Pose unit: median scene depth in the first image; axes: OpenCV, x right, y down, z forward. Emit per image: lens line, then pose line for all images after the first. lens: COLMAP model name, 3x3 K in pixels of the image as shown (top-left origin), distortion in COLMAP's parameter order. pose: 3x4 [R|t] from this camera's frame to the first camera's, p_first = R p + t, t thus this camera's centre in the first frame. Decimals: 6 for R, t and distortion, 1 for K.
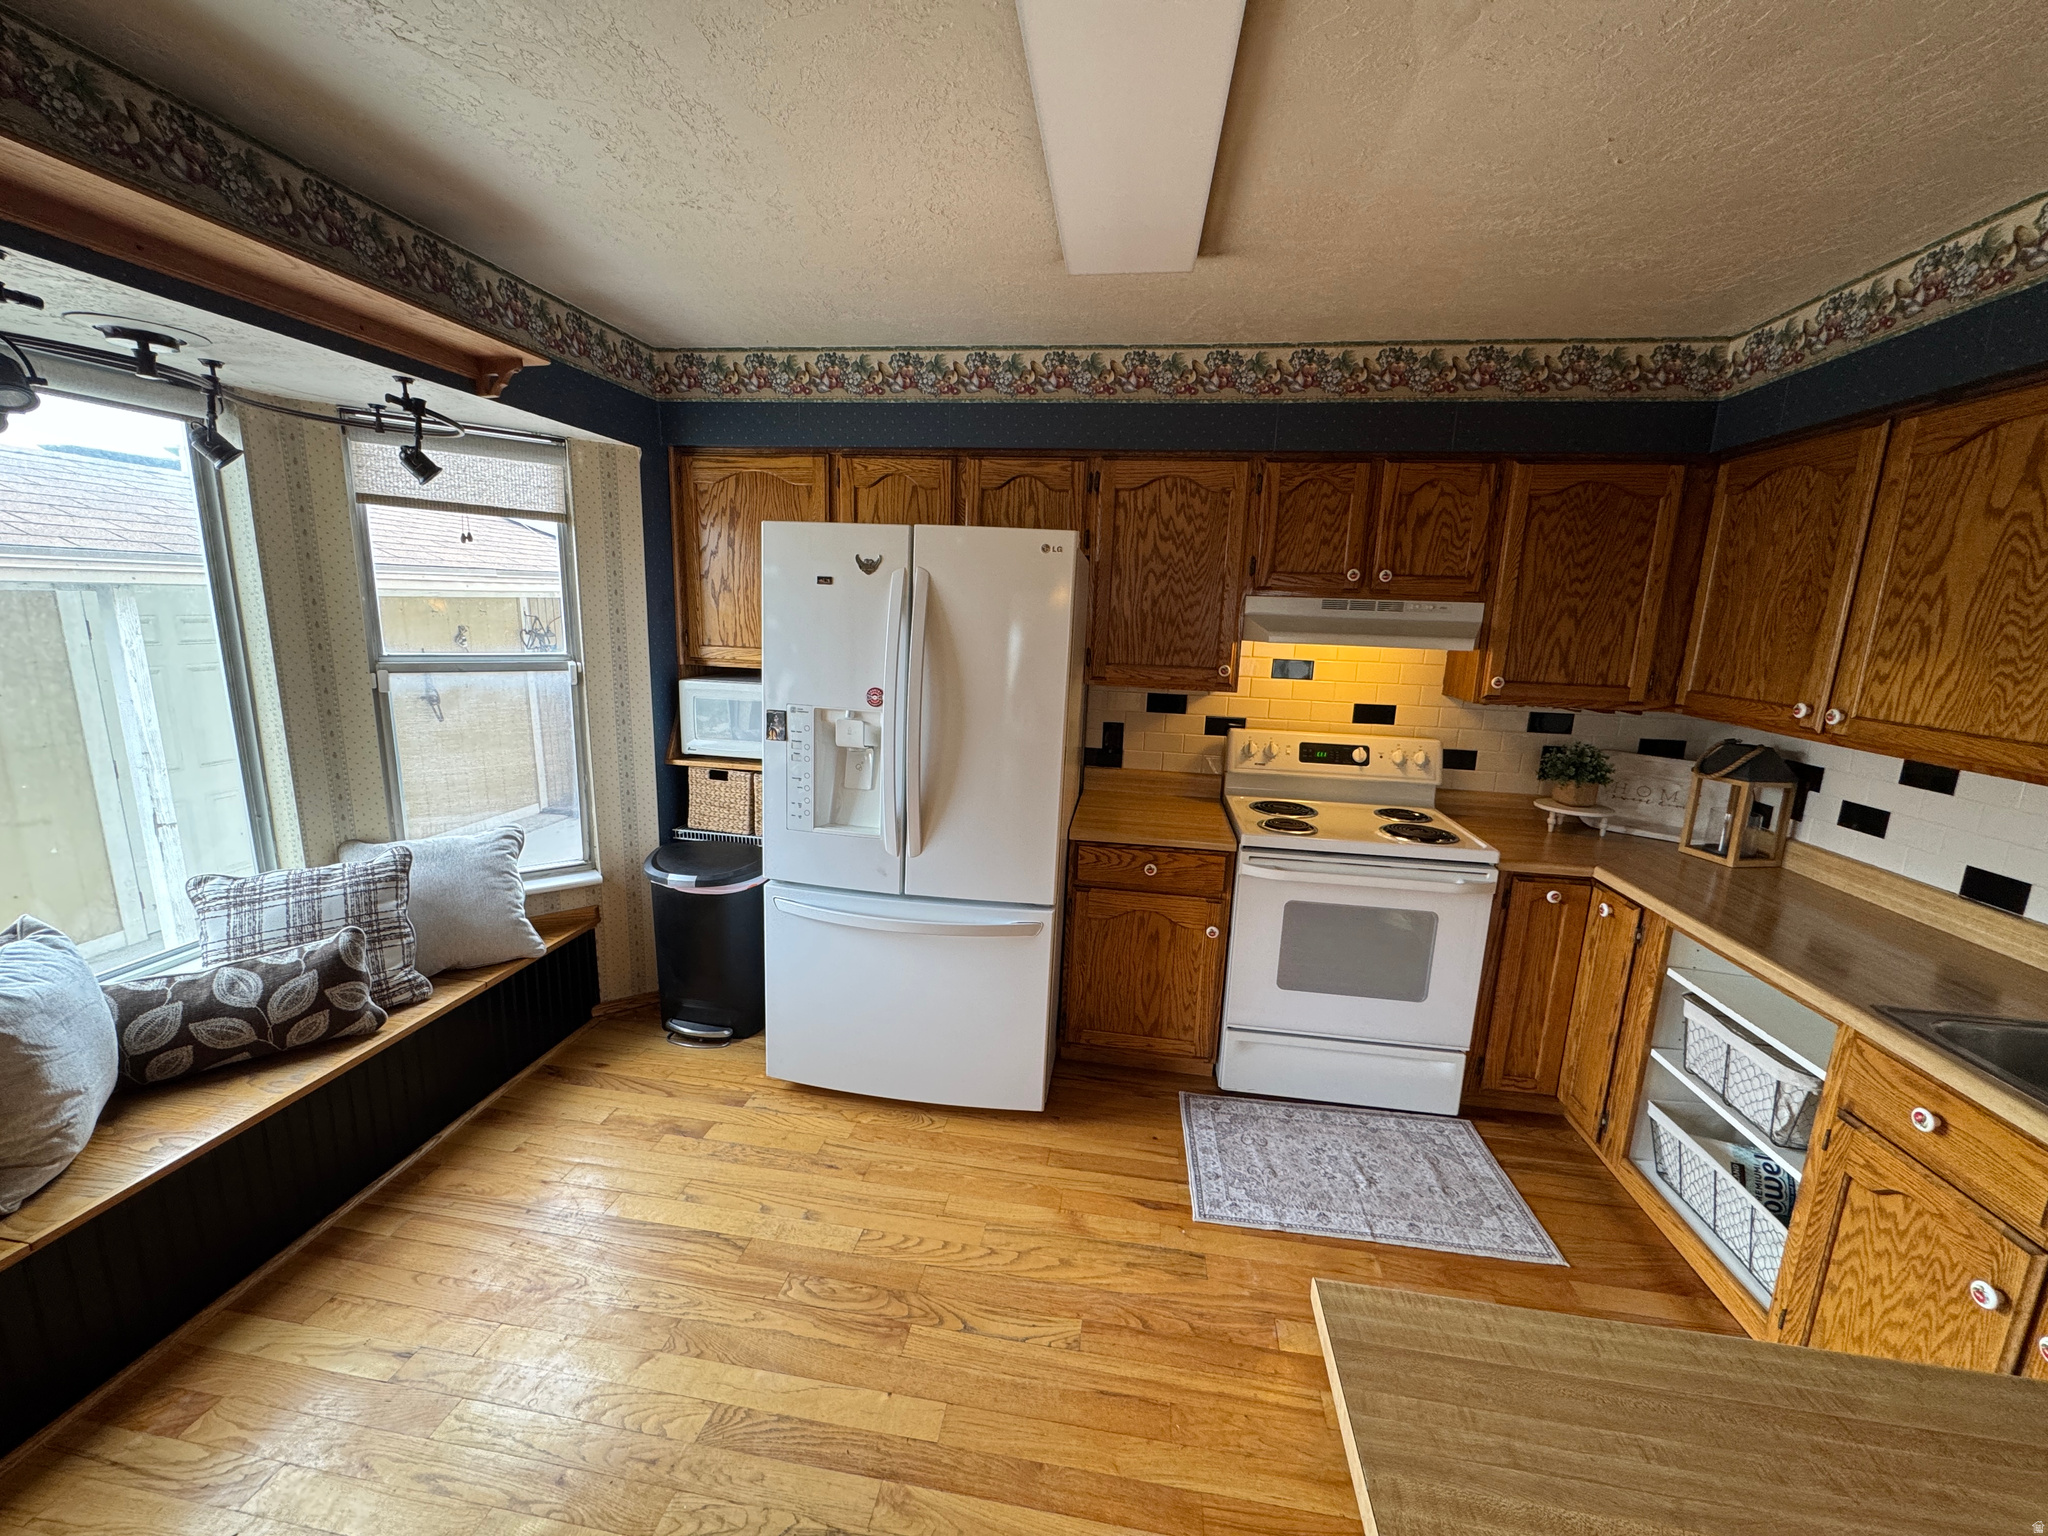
lens RADIAL K [[821.5, 0, 1016.3], [0, 821.5, 766.2], [0, 0, 1]] dist [-0.001878, 0.000756]
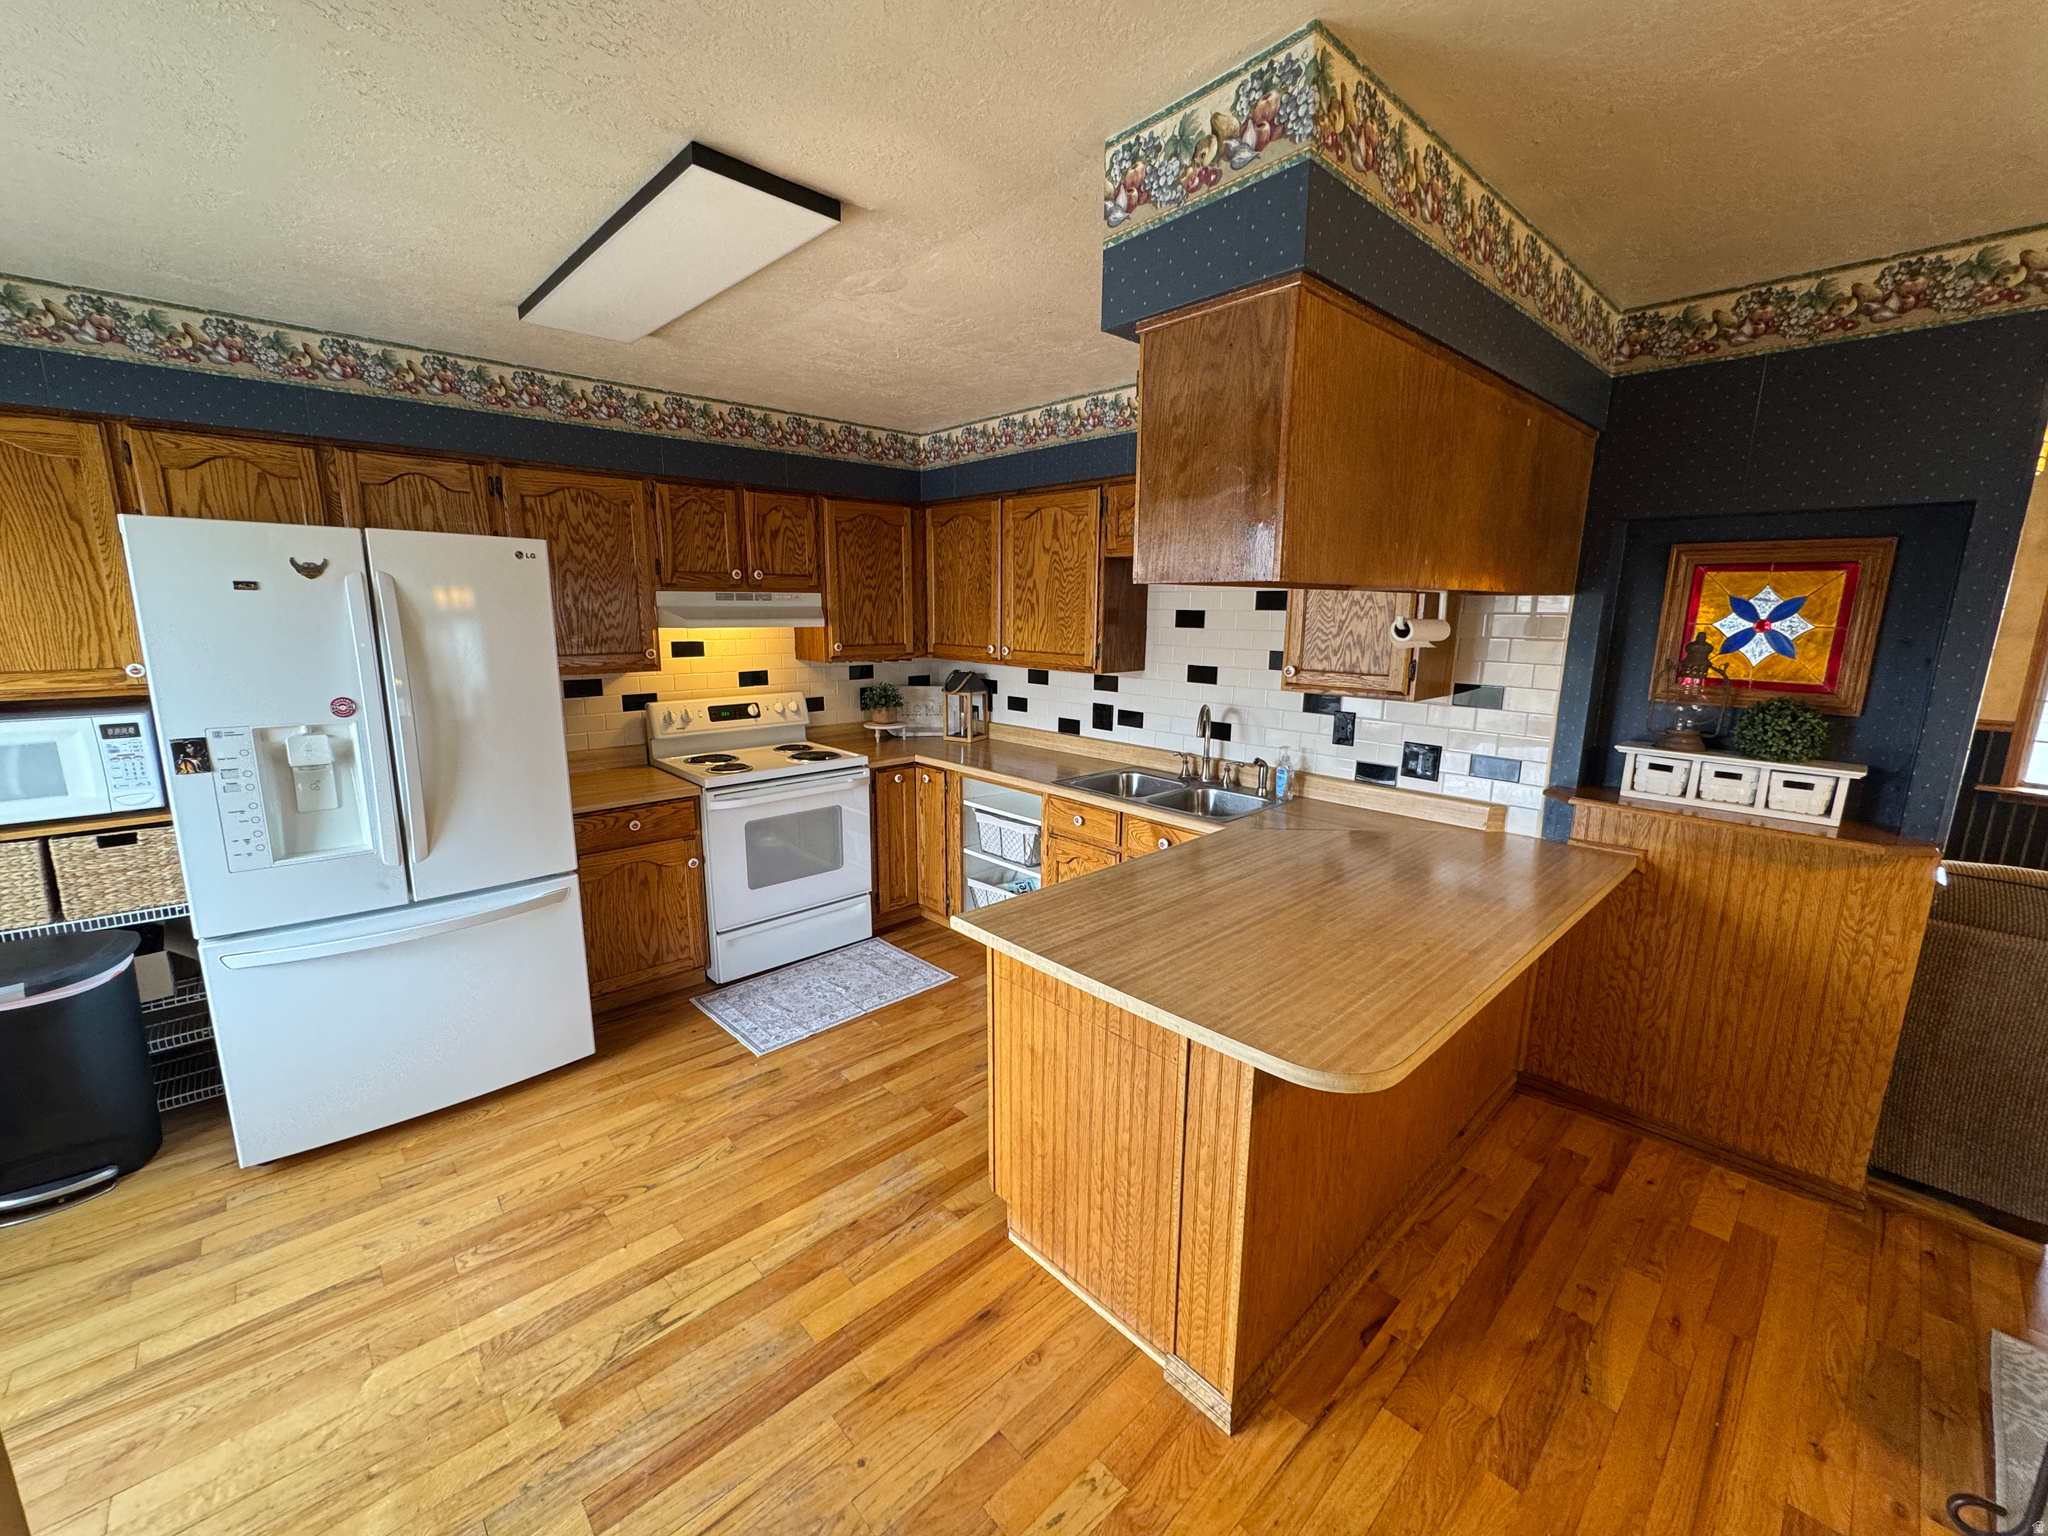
lens RADIAL K [[821.5, 0, 1022.6], [0, 821.5, 765.0], [0, 0, 1]] dist [-0.001878, 0.000756]
pose [[0.623660, -0.180218, 0.760637, -0.393140], [0.162046, 0.981730, 0.099737, 0.013922], [-0.764715, 0.061056, 0.641470, -0.201516]]
